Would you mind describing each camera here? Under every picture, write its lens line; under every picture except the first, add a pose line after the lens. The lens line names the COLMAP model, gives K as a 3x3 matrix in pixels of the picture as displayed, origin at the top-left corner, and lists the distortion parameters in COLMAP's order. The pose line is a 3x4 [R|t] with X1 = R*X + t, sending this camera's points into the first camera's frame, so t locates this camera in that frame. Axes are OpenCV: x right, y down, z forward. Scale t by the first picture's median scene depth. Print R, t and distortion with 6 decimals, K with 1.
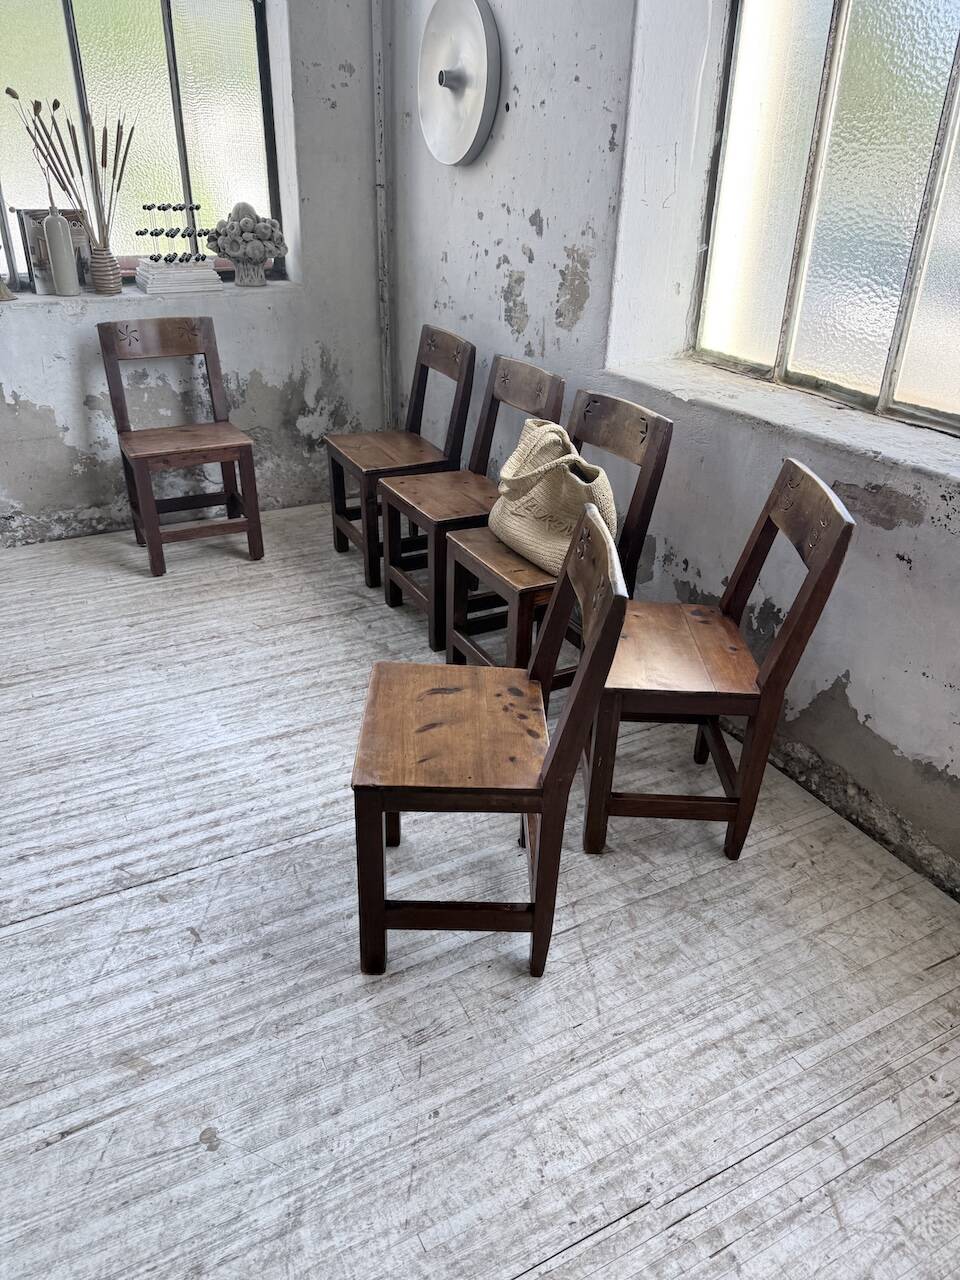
lens RADIAL K [[890.6, 0, 480.0], [0, 890.6, 640.0], [0, 0, 1]] dist [0.091127, -0.180849]
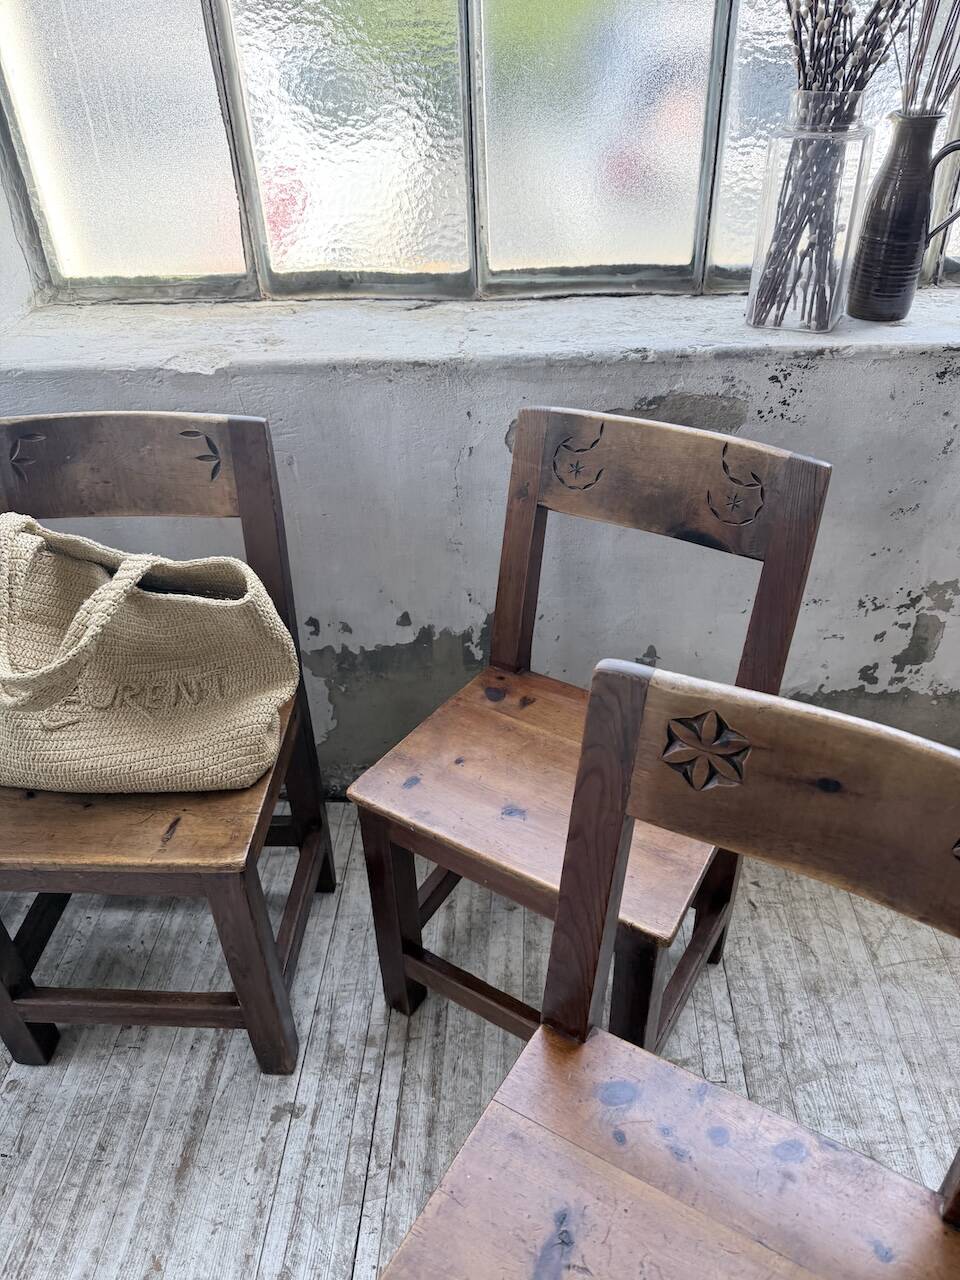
lens RADIAL K [[914.6, 0, 477.3], [0, 914.6, 640.8], [0, 0, 1]] dist [-0.011525, 0.000199]
pose [[0.513118, -0.527776, 0.676878, -0.124479], [0.442081, 0.838469, 0.318645, -0.207255], [-0.735714, 0.135732, 0.663553, 0.477792]]
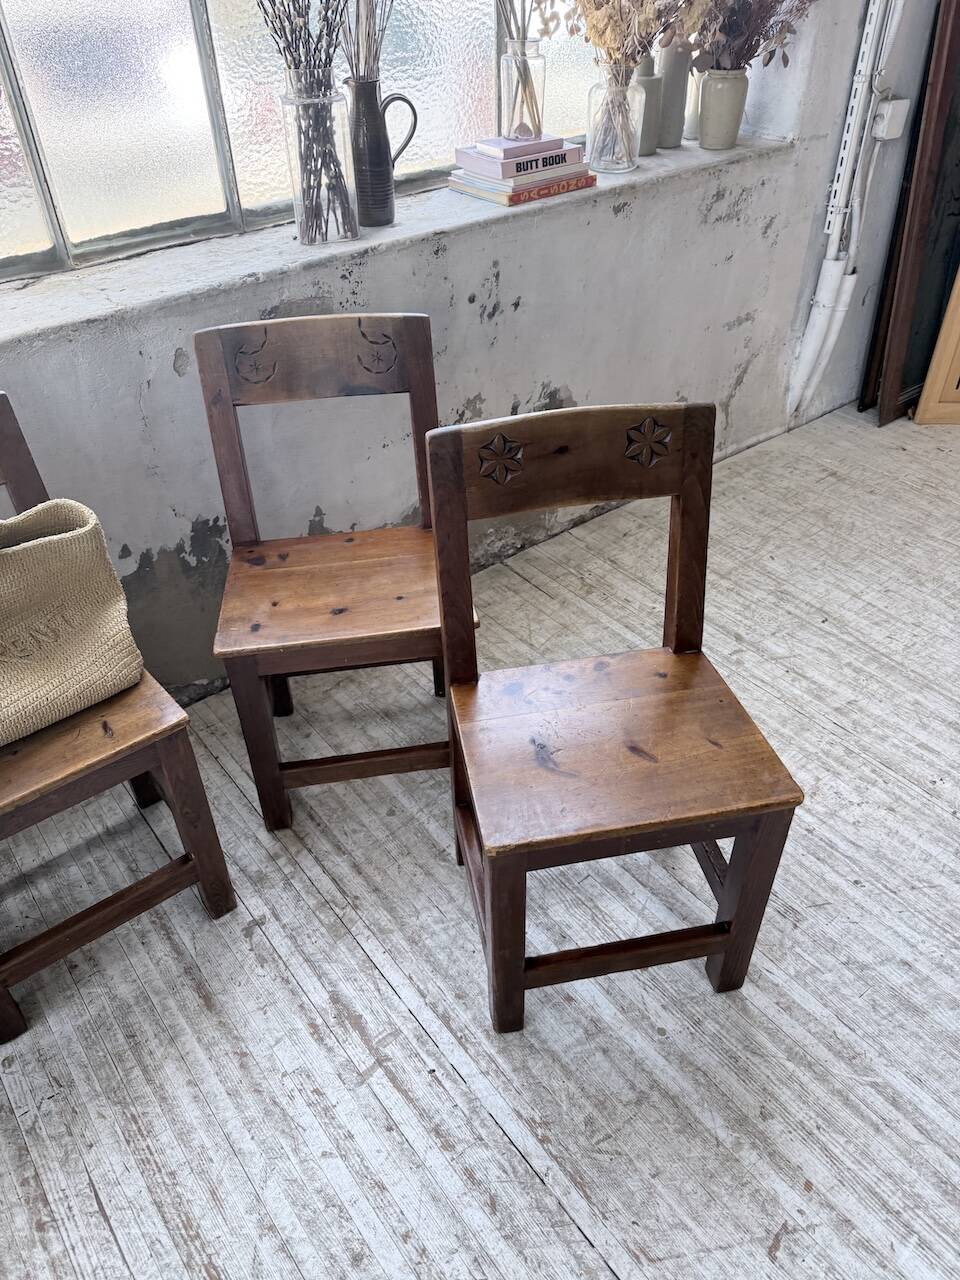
lens RADIAL K [[899.7, 0, 474.8], [0, 899.7, 646.7], [0, 0, 1]] dist [-0.008744, -0.001595]
pose [[-0.176887, -0.632107, 0.754422, -0.331210], [0.480892, 0.613280, 0.626602, -0.299589], [-0.858751, 0.473633, 0.195494, 0.575887]]
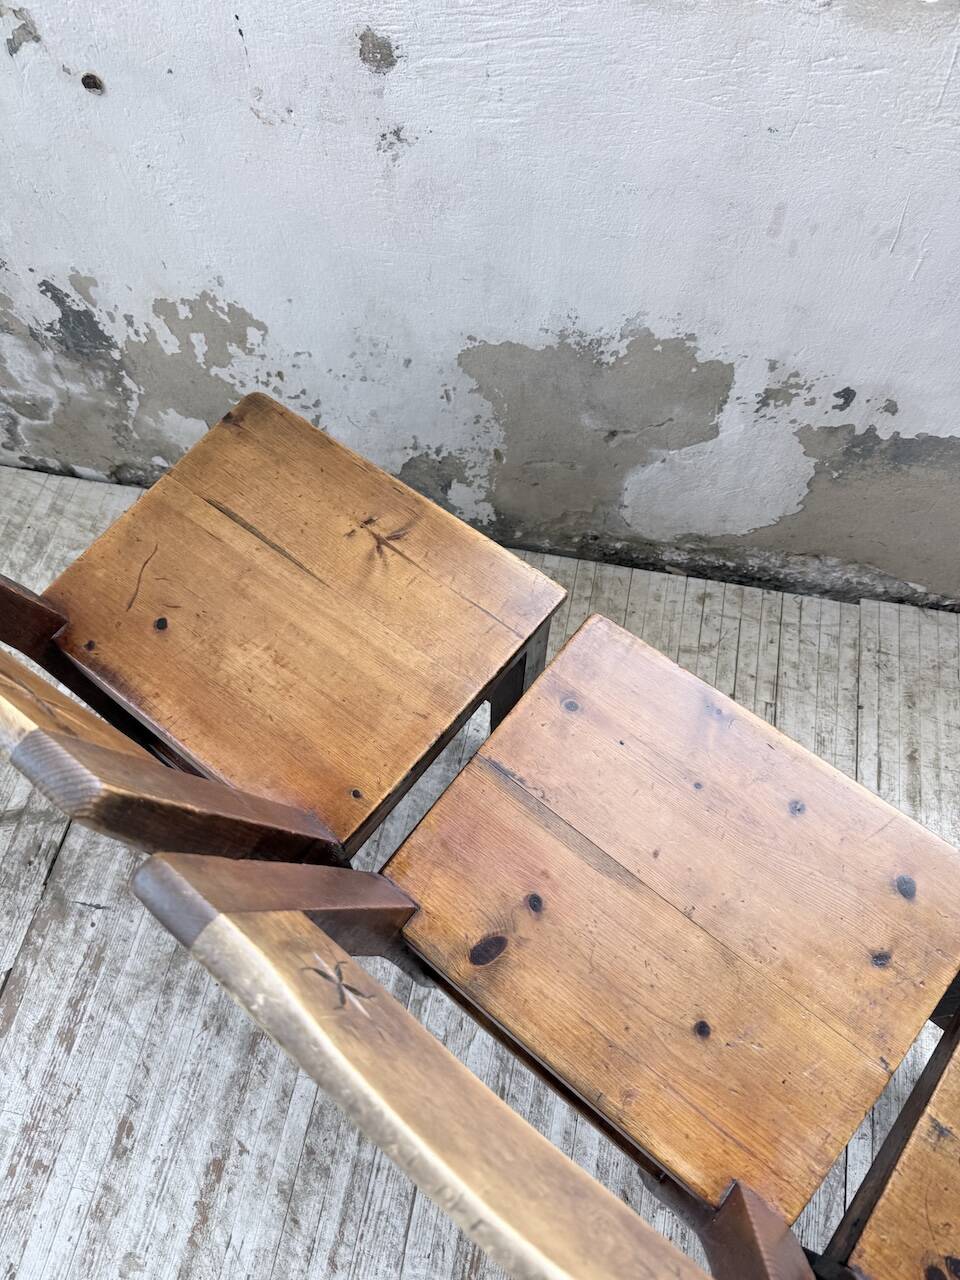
lens RADIAL K [[900.4, 0, 475.7], [0, 900.4, 662.6], [0, 0, 1]] dist [-0.018804, -0.002881]
pose [[0.637344, -0.703172, 0.315185, -0.093299], [0.386929, 0.645753, 0.658247, -0.323793], [-0.666393, -0.297575, 0.683645, 0.739174]]
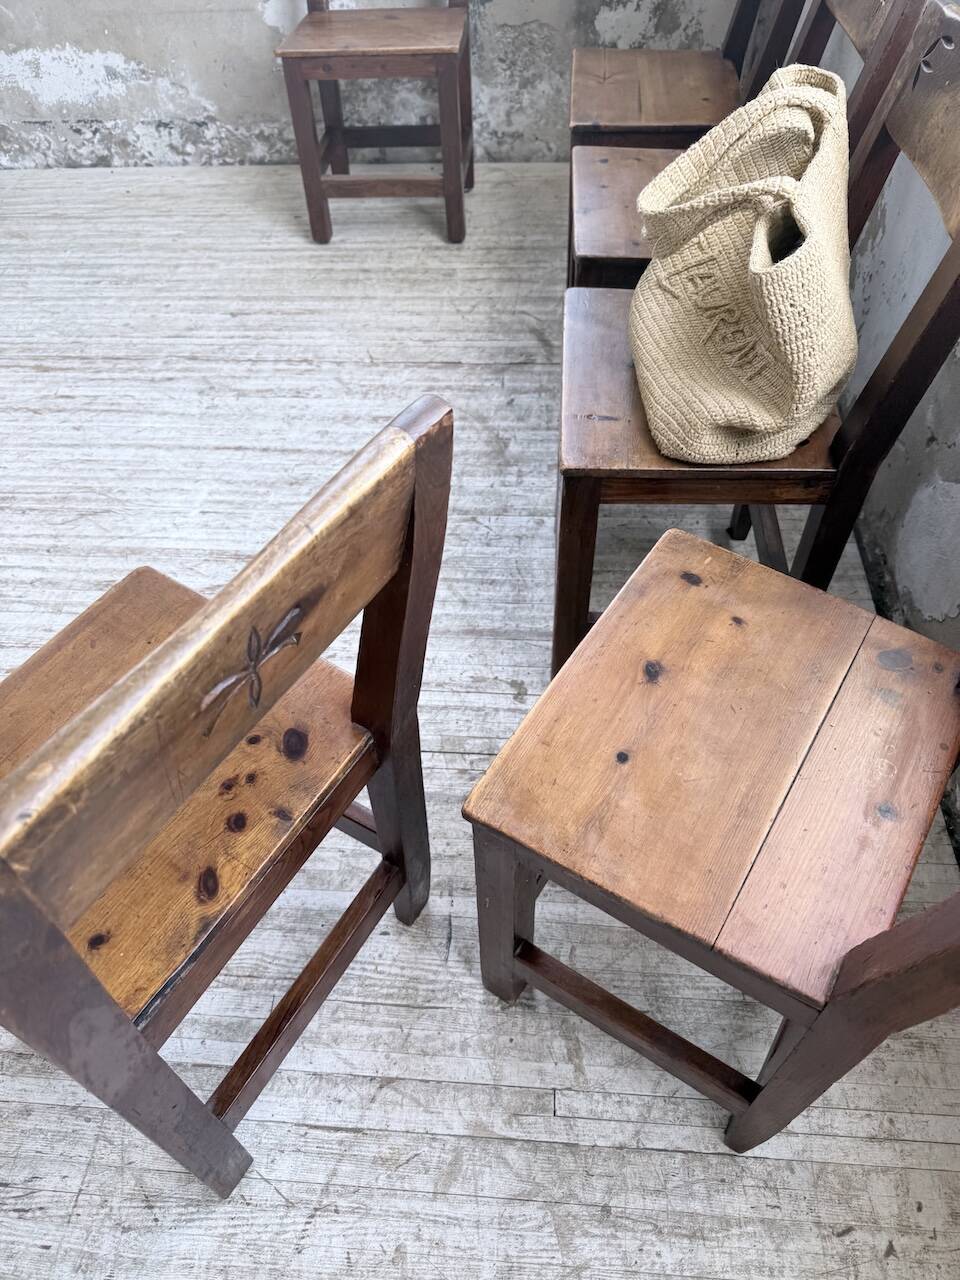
lens RADIAL K [[914.6, 0, 477.3], [0, 914.6, 640.8], [0, 0, 1]] dist [-0.011525, 0.000199]
pose [[0.846445, 0.368352, -0.384509, 0.190868], [-0.202830, 0.890720, 0.406788, -0.136928], [0.492332, -0.266334, 0.828659, 0.444436]]
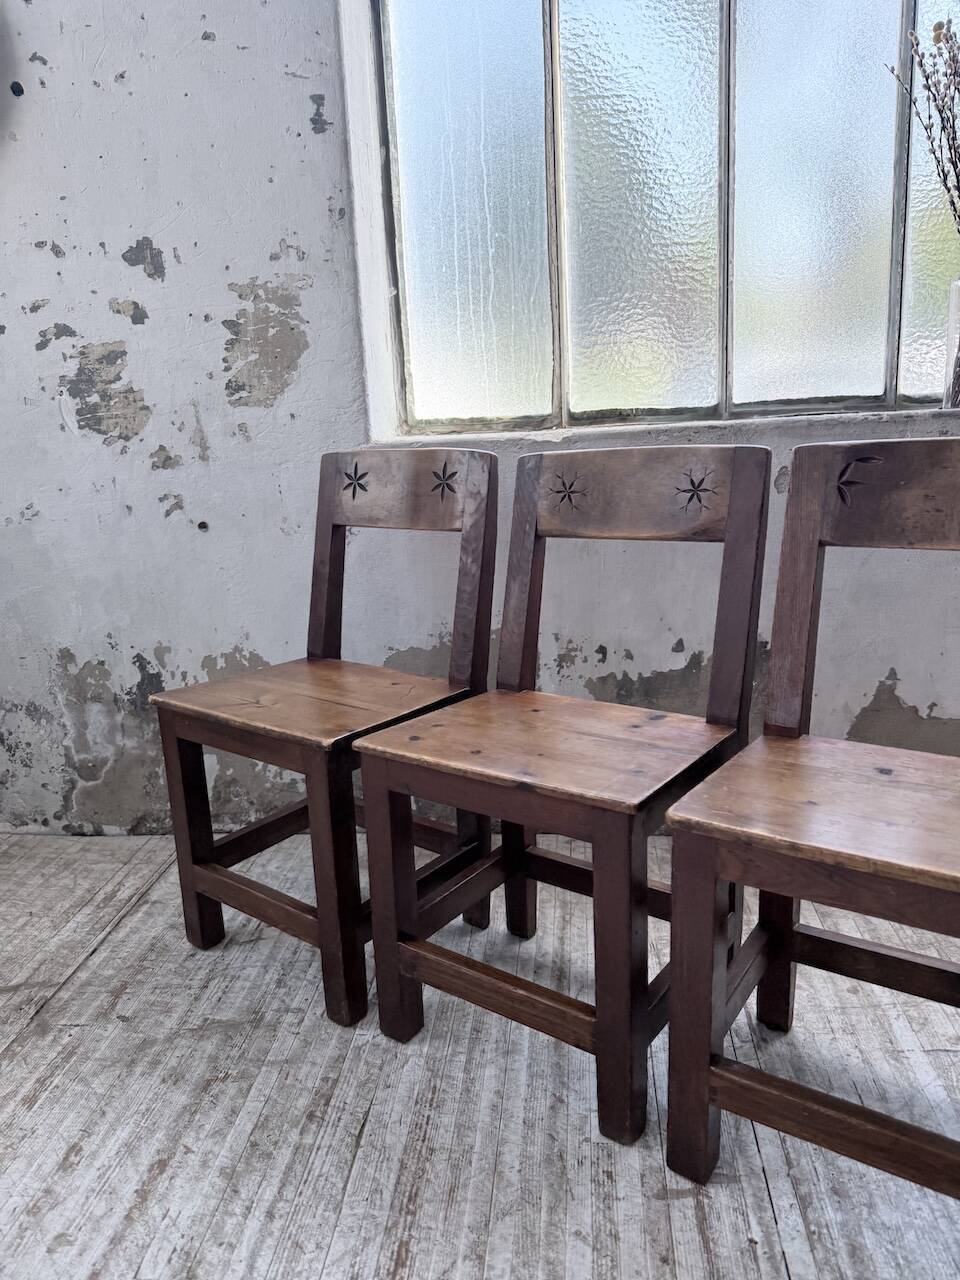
lens RADIAL K [[903.3, 0, 488.0], [0, 903.3, 644.3], [0, 0, 1]] dist [0.000688, -0.012217]
pose [[0.550548, -0.238364, 0.800050, -0.387062], [0.440940, 0.896805, -0.036239, -0.099171], [-0.708851, 0.372725, 0.598838, 0.578104]]
